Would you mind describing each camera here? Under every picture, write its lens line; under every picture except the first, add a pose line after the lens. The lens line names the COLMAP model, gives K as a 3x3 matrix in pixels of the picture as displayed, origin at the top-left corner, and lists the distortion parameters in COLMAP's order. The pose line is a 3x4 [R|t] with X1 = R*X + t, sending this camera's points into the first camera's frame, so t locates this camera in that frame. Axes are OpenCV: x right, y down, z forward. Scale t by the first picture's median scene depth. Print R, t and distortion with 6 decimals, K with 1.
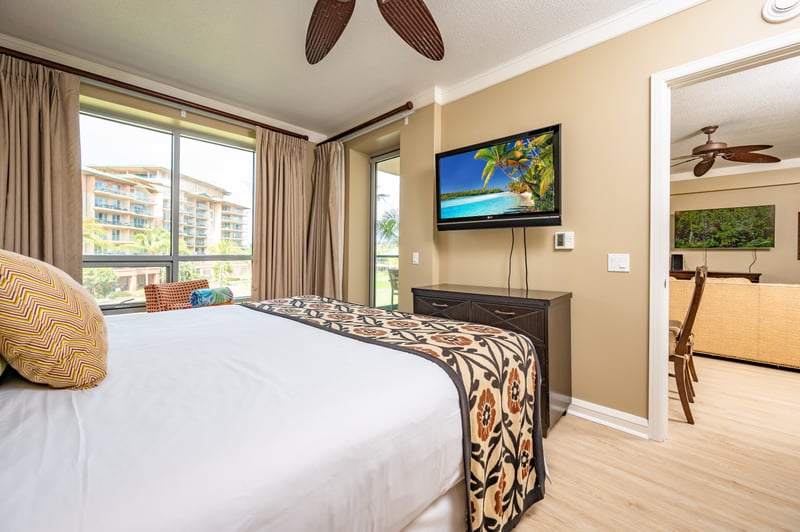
lens RADIAL K [[325.1, 0, 401.5], [0, 325.1, 255.0], [0, 0, 1]] dist [-0.000875, -0.000094]
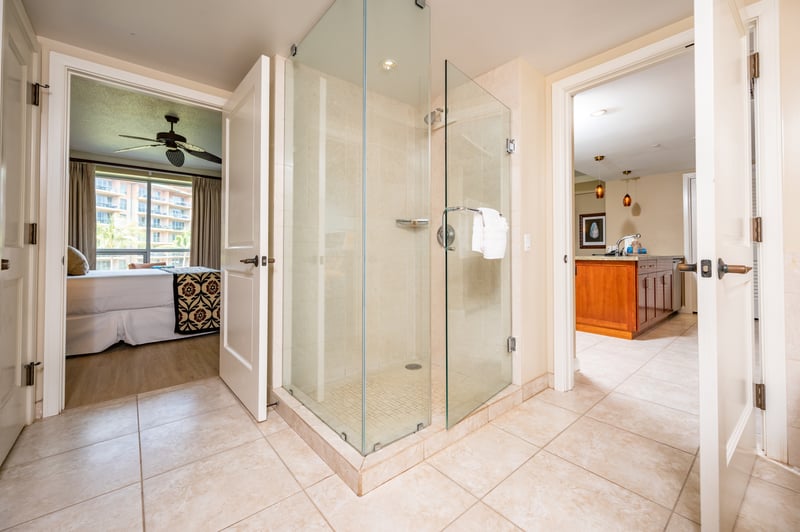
lens RADIAL K [[325.1, 0, 401.5], [0, 325.1, 255.0], [0, 0, 1]] dist [-0.000875, -0.000094]
pose [[0.996577, -0.008922, -0.082183, 0.950331], [0.009385, 0.999942, 0.005242, 0.040865], [0.082132, -0.005995, 0.996603, -0.771441]]
